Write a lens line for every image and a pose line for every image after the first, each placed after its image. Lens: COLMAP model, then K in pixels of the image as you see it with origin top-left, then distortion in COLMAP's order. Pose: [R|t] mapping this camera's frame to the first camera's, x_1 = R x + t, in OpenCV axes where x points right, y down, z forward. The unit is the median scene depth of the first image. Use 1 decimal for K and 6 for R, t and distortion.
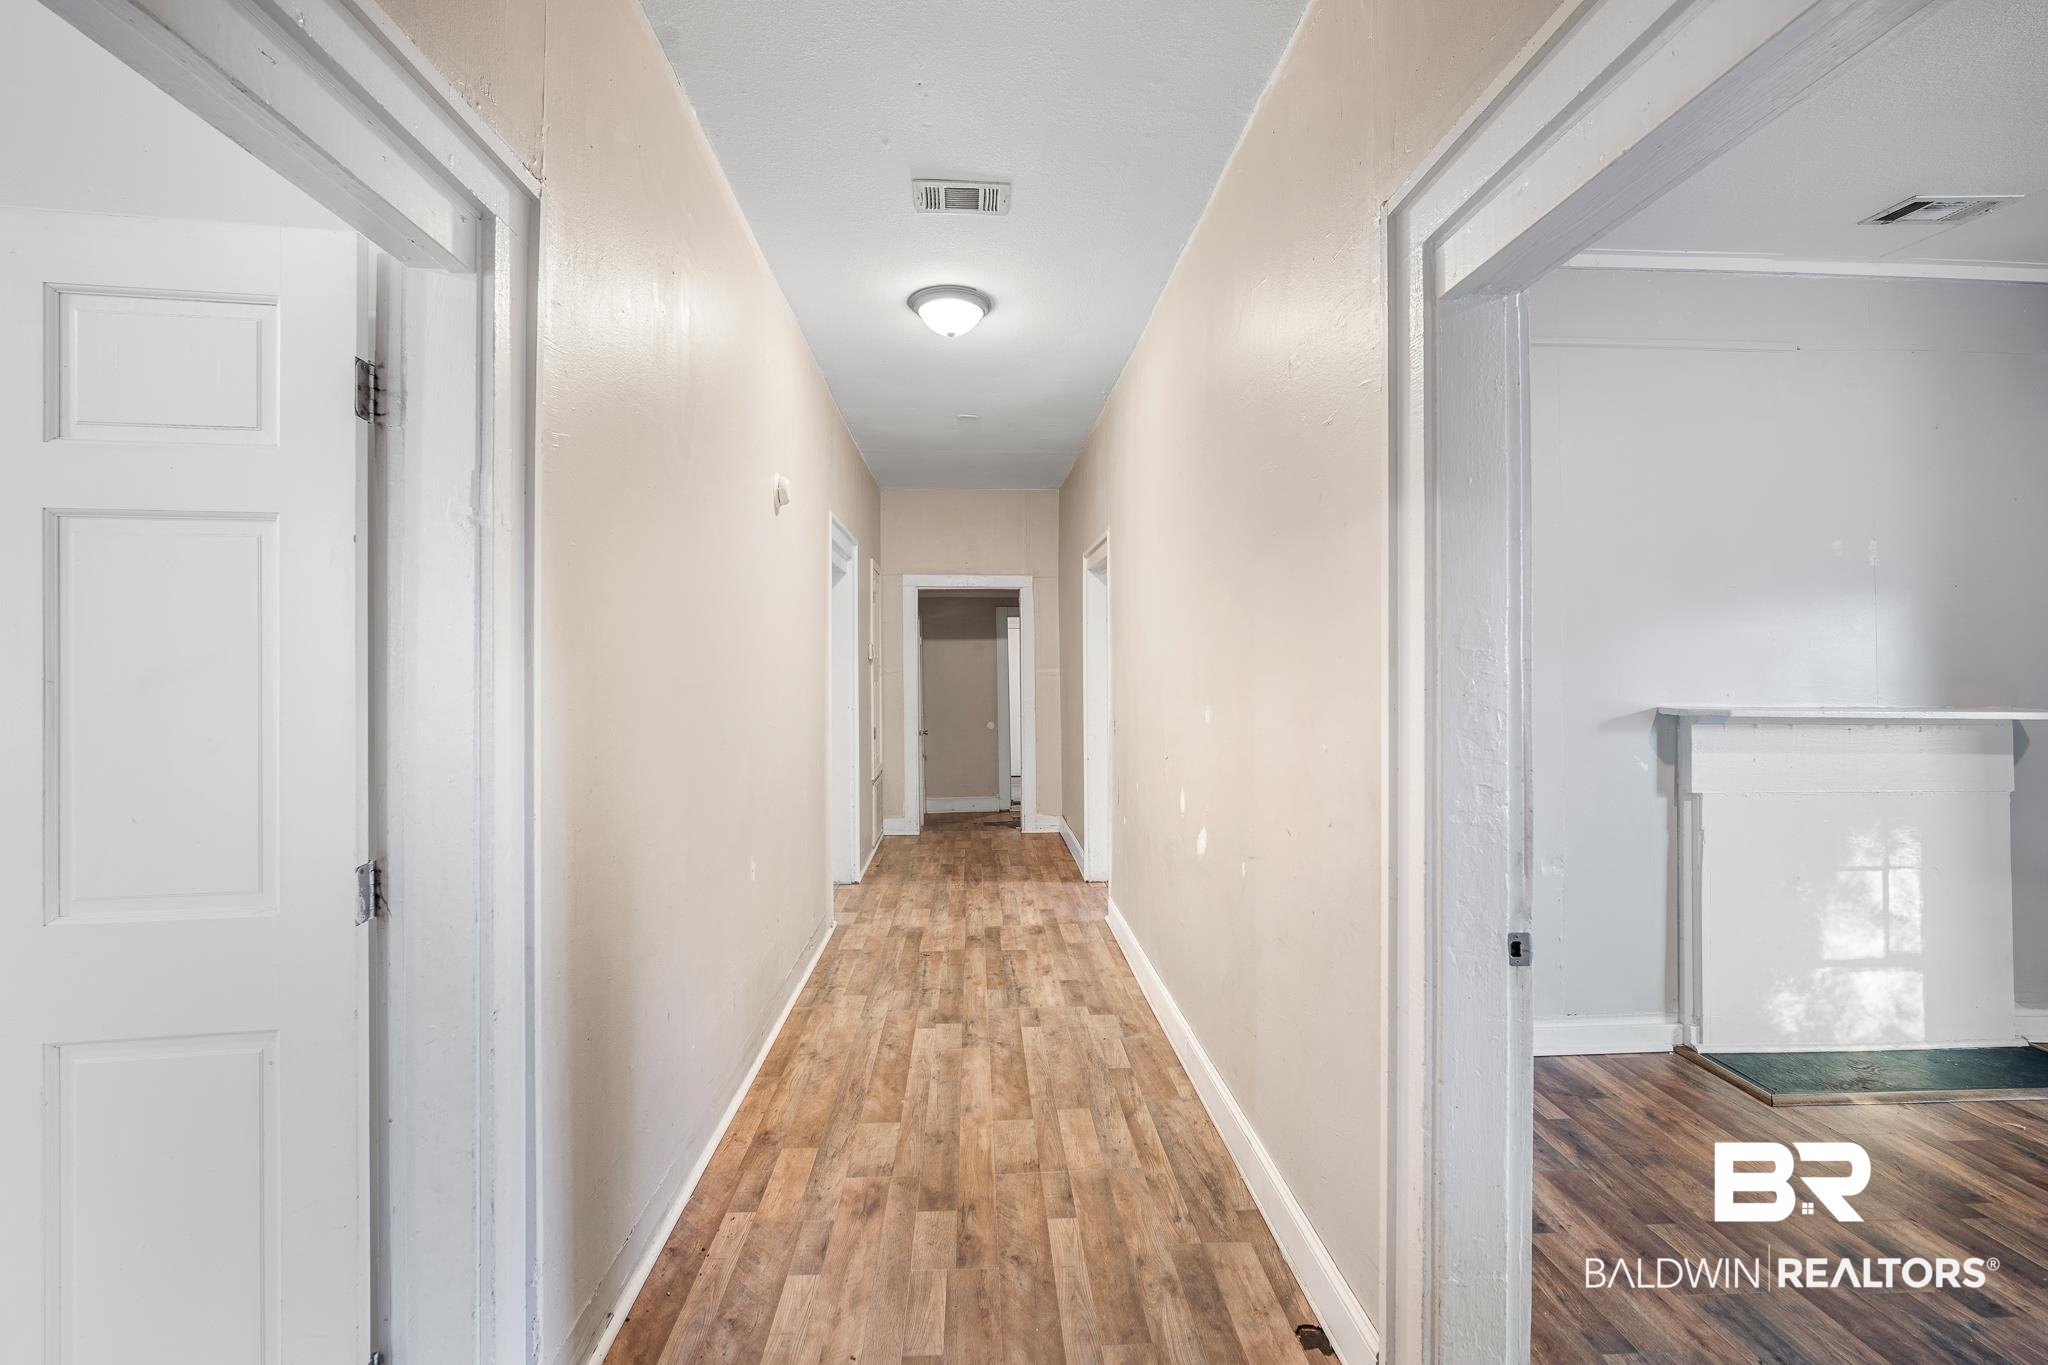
lens RADIAL K [[891.3, 0, 1019.2], [0, 891.3, 665.1], [0, 0, 1]] dist [0.000415, 0.000464]
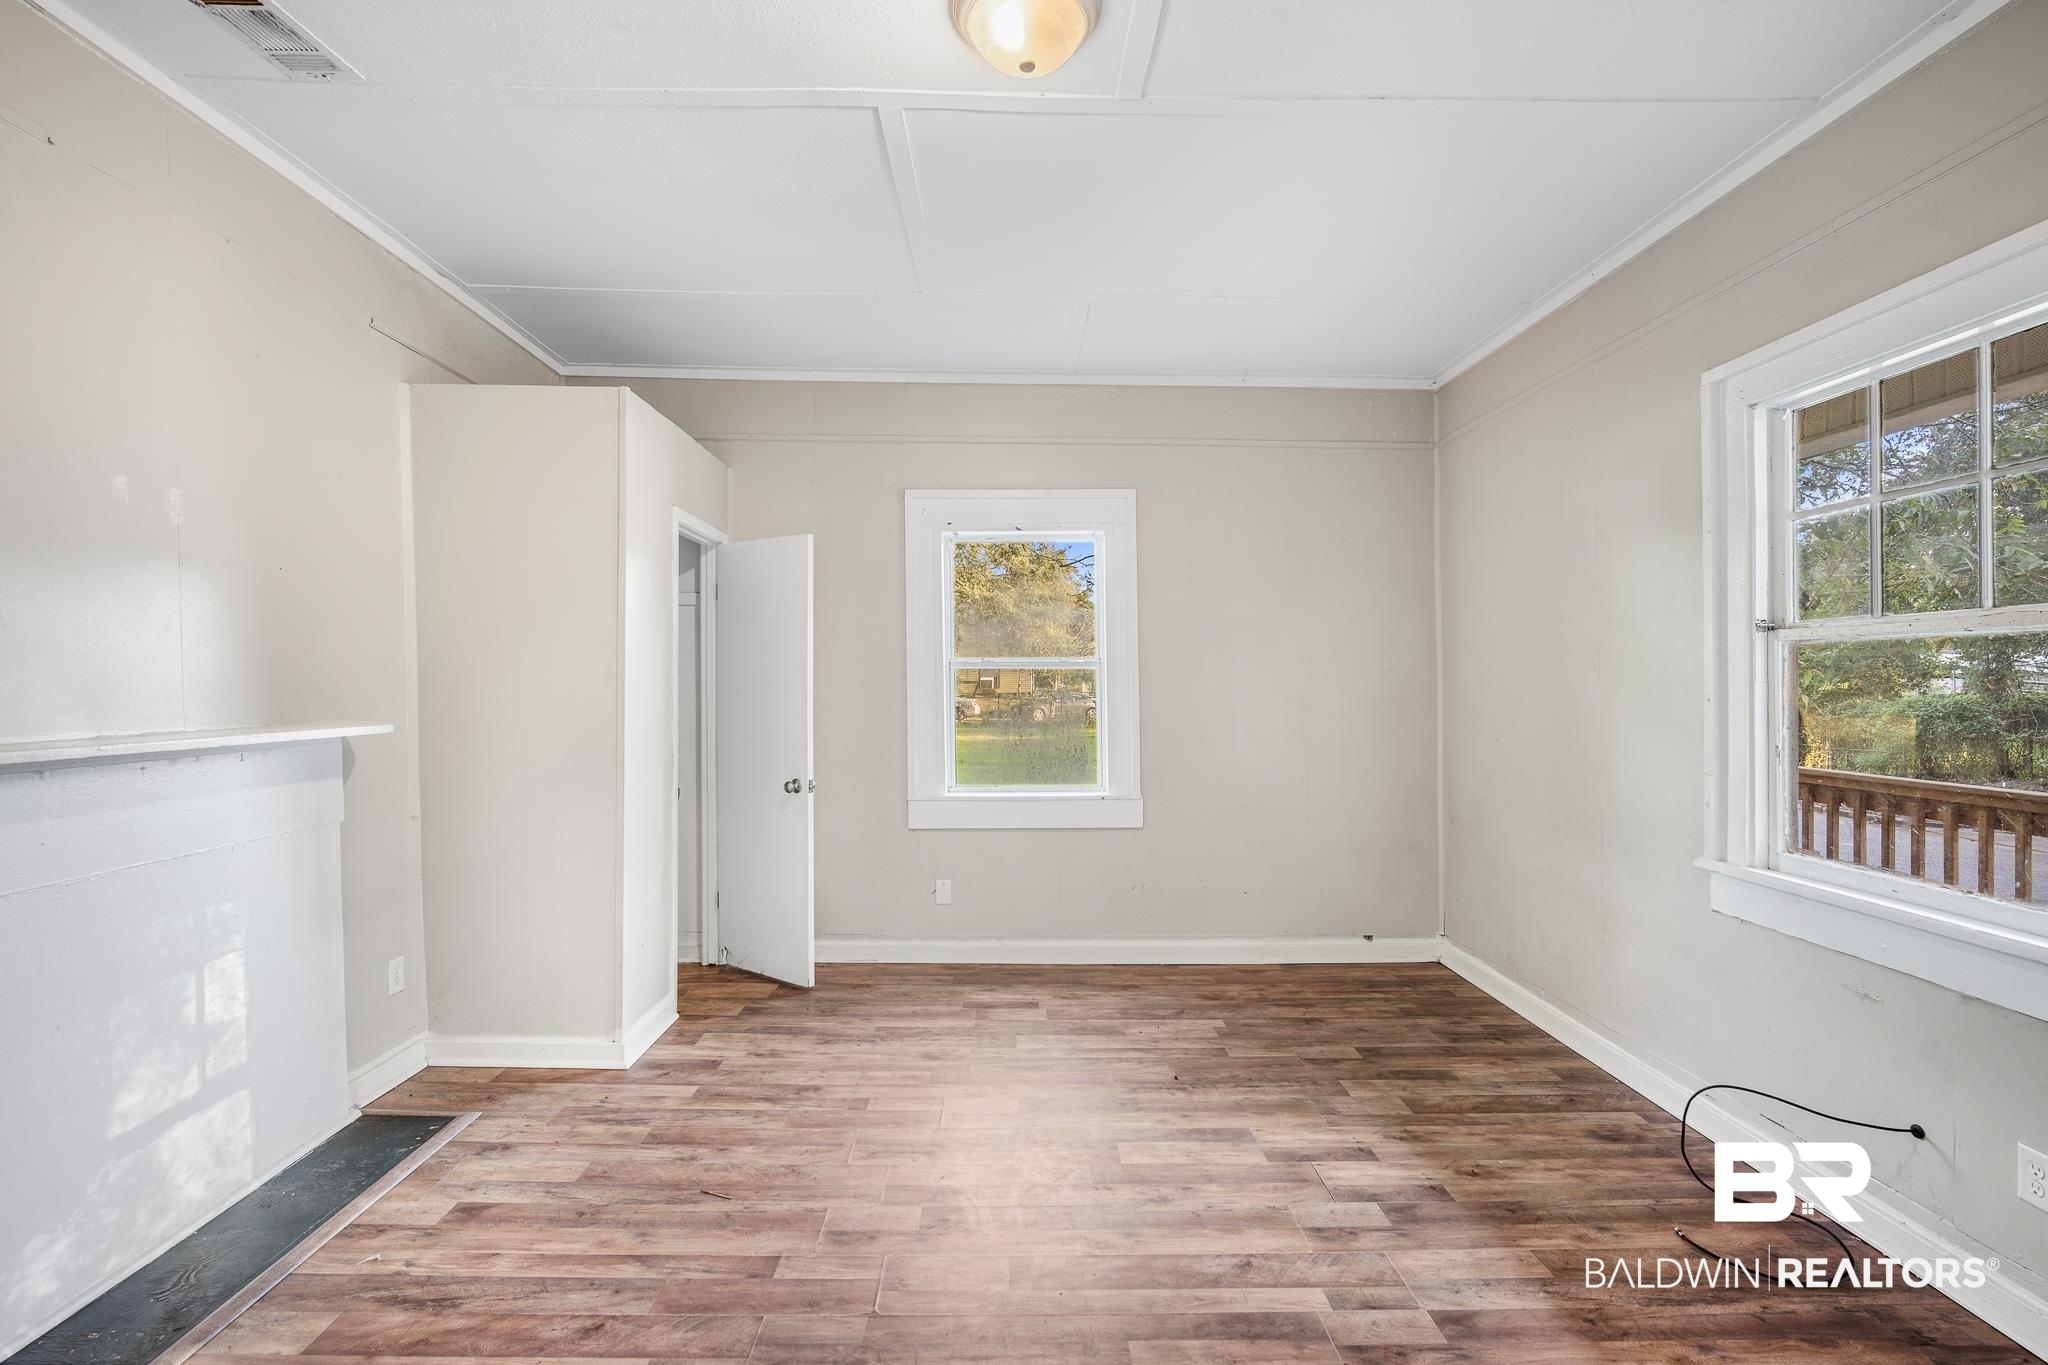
lens RADIAL K [[891.3, 0, 1024.8], [0, 891.3, 690.9], [0, 0, 1]] dist [0.000415, 0.000464]
pose [[0.039369, -0.012766, 0.999143, 0.306648], [-0.000495, 0.999918, 0.012796, 0.007066], [-0.999225, -0.000998, 0.039360, 0.332282]]
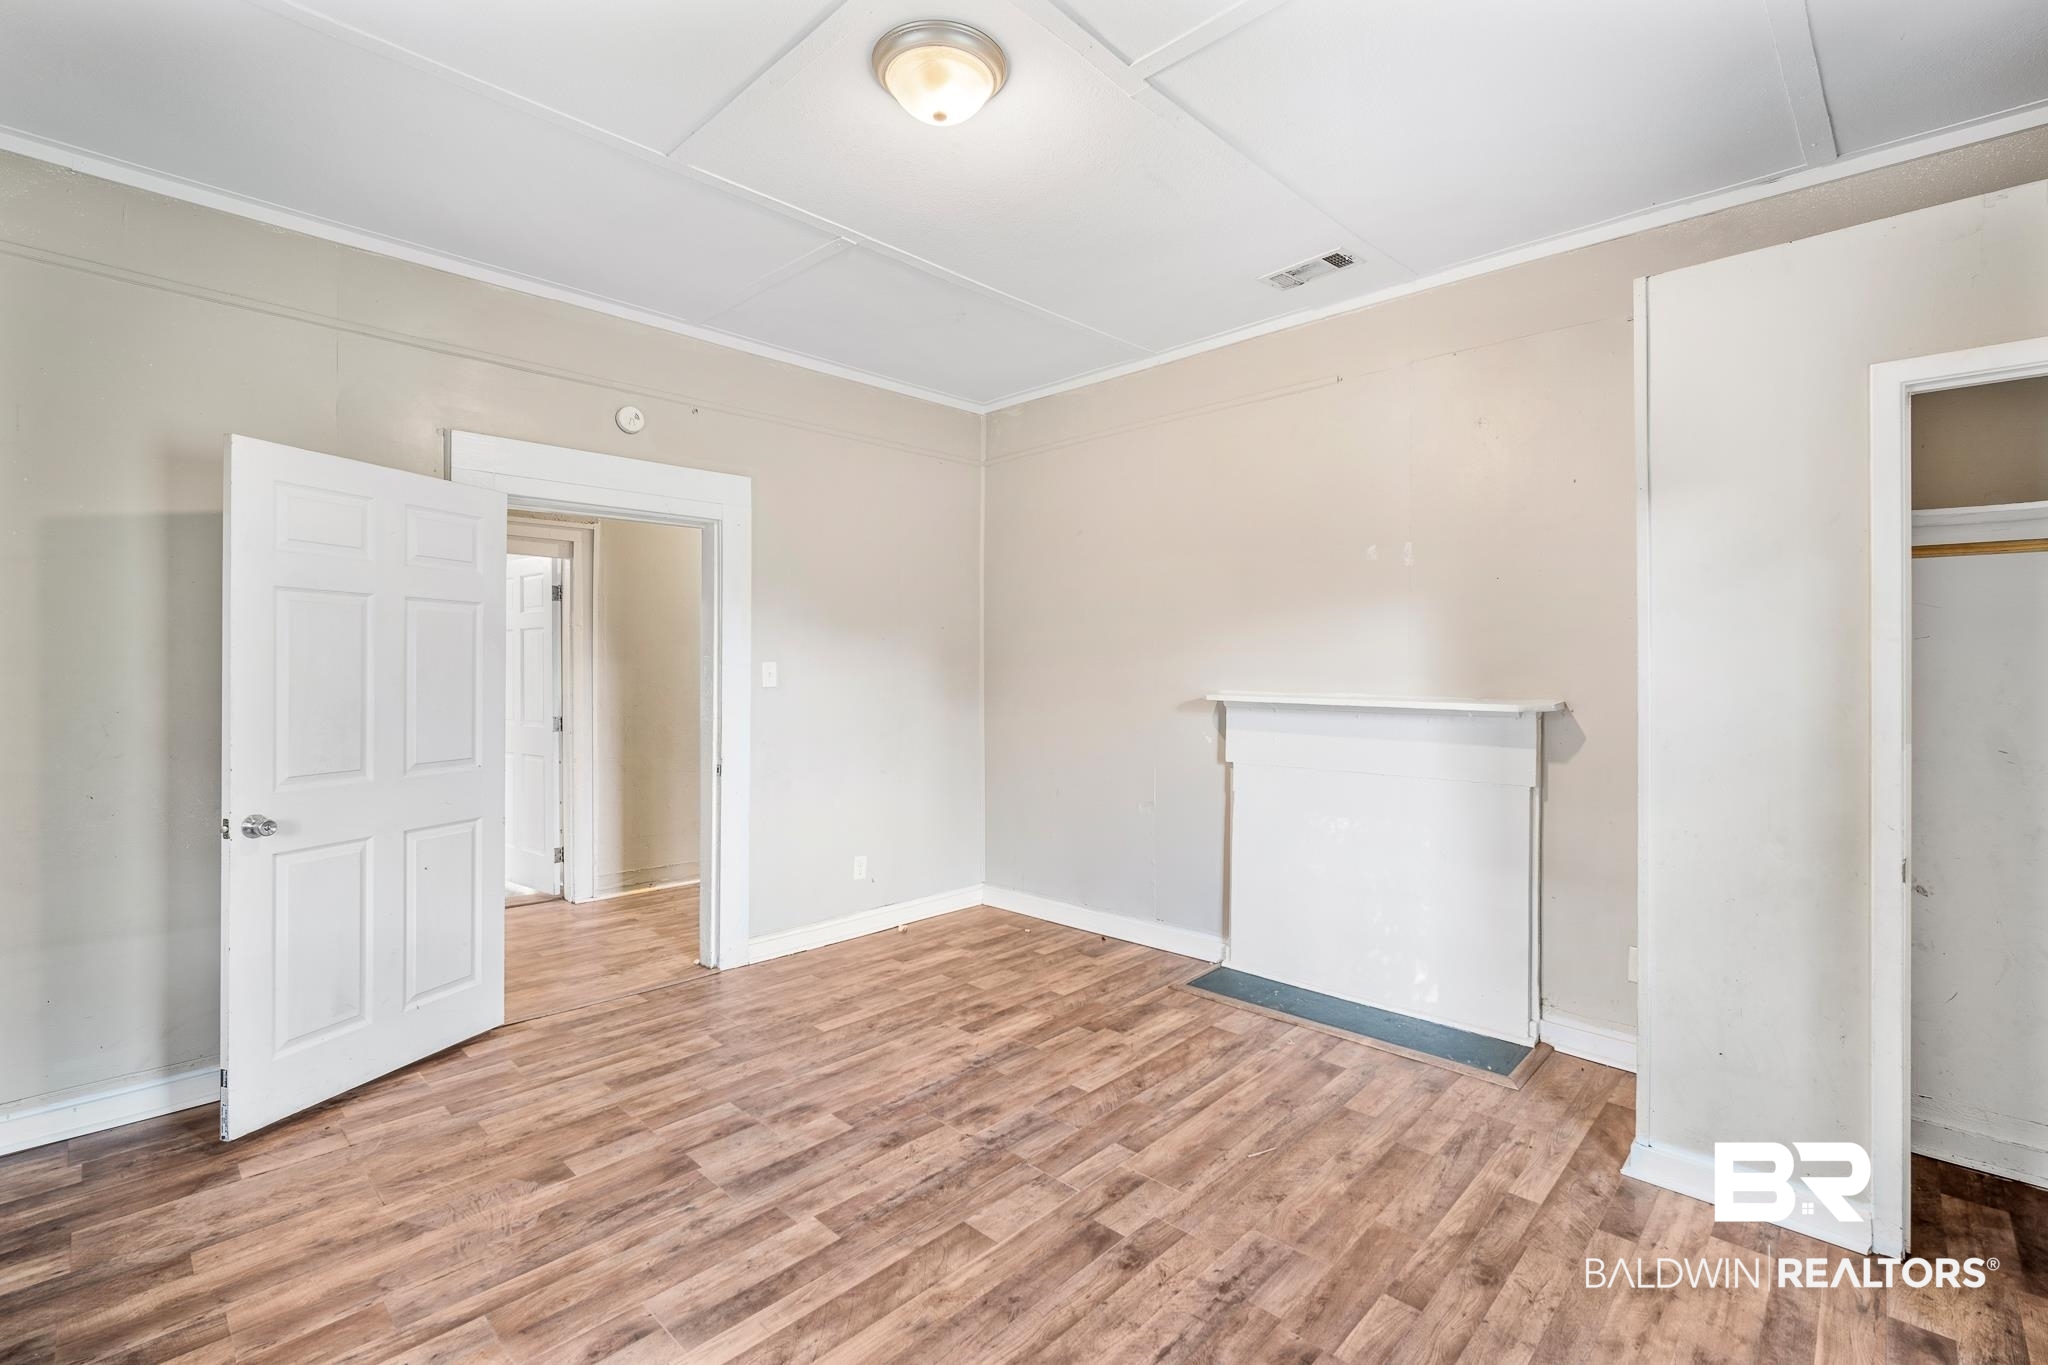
lens RADIAL K [[891.3, 0, 1027.4], [0, 891.3, 672.6], [0, 0, 1]] dist [0.000415, 0.000464]
pose [[0.685154, 0.001350, -0.728397, 1.464015], [0.002926, 0.999985, 0.004606, 0.010782], [0.728393, -0.005287, 0.685140, -0.066130]]
